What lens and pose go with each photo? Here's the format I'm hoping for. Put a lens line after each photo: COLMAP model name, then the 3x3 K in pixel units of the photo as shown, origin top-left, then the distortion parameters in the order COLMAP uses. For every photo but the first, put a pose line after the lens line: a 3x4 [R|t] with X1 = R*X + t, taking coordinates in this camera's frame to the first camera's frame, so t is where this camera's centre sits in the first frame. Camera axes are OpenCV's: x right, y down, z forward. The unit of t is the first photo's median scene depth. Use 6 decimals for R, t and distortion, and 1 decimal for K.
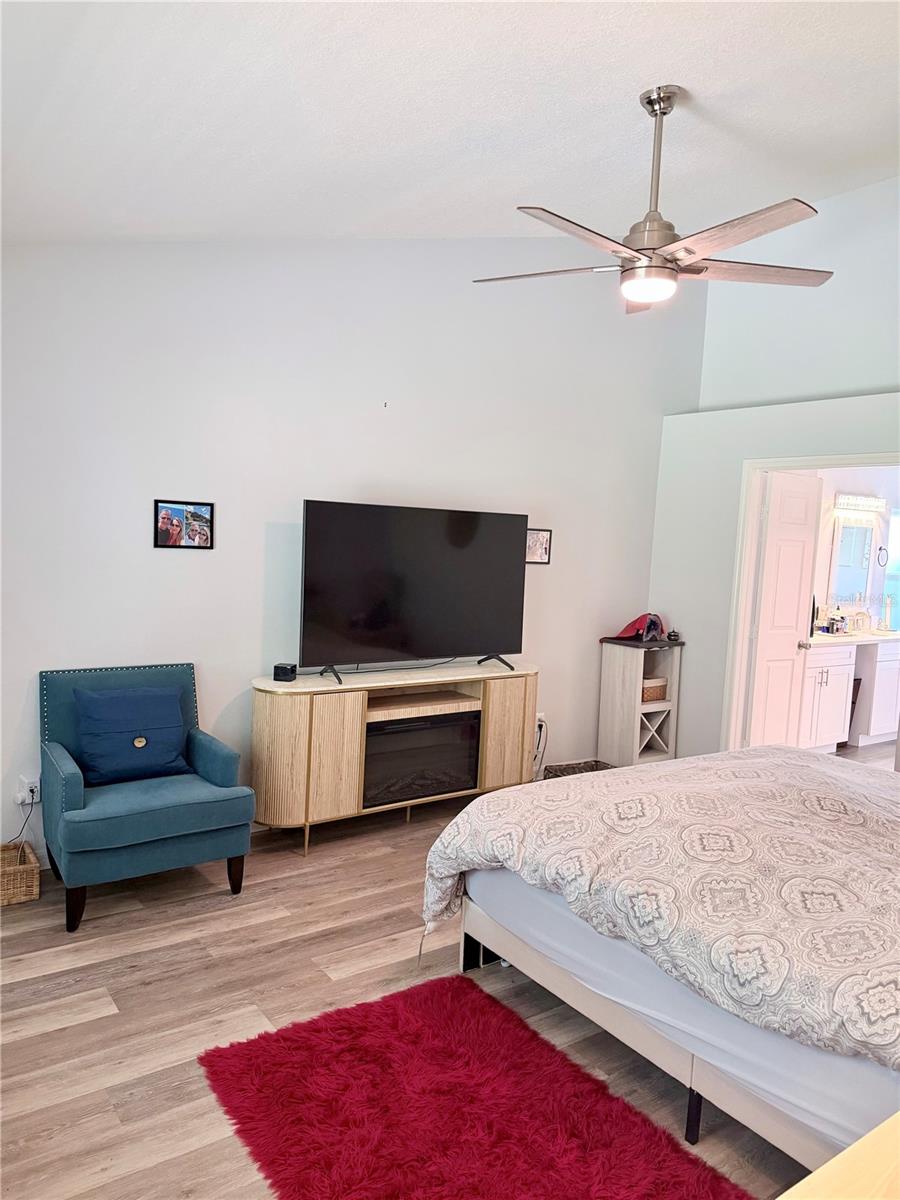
lens RADIAL K [[851.1, 0, 445.4], [0, 851.1, 599.4], [0, 0, 1]] dist [-0.000039, -0.009843]
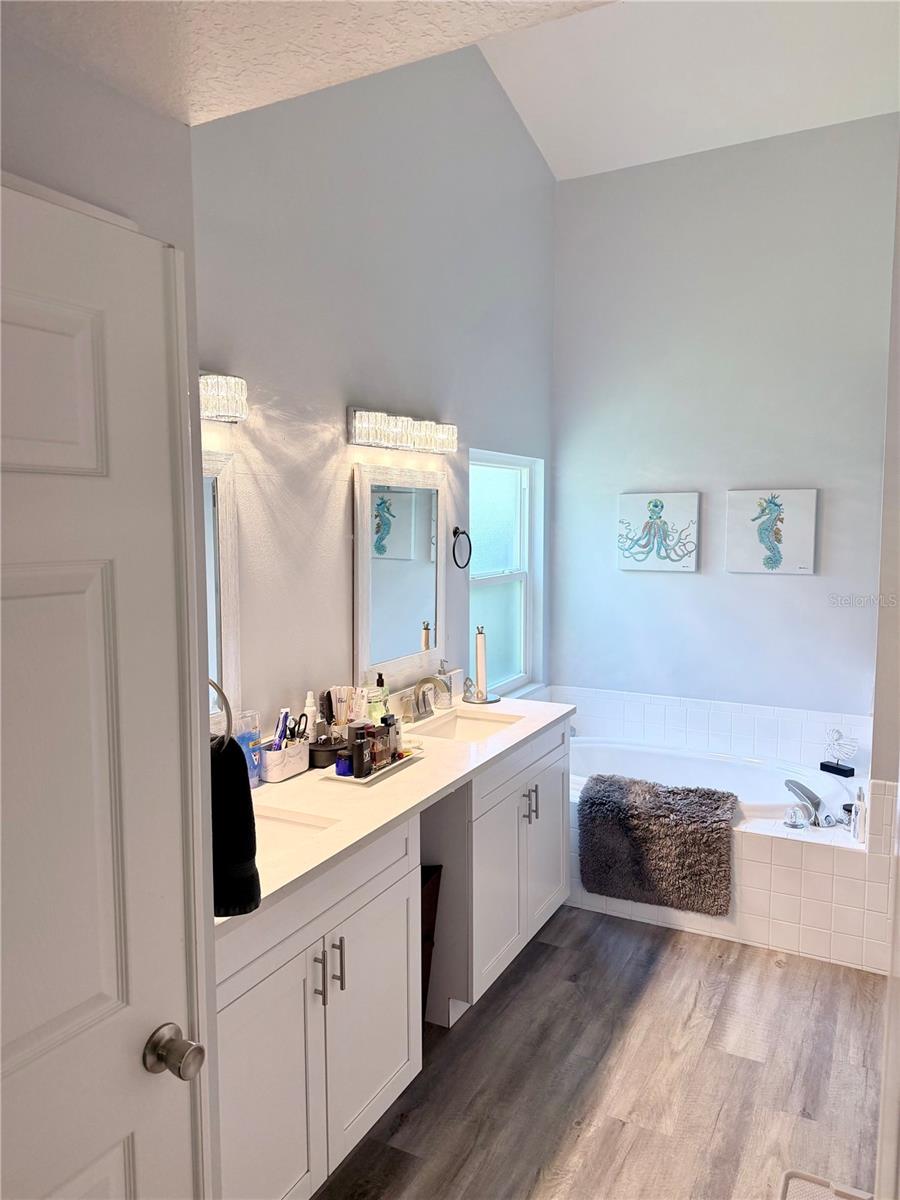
lens RADIAL K [[851.1, 0, 450.1], [0, 851.1, 599.4], [0, 0, 1]] dist [-0.000039, -0.009843]
pose [[0.892351, -0.095278, 0.441171, 0.310438], [0.082841, 0.995434, 0.047419, -0.047825], [-0.443675, -0.005767, 0.896169, 0.604865]]
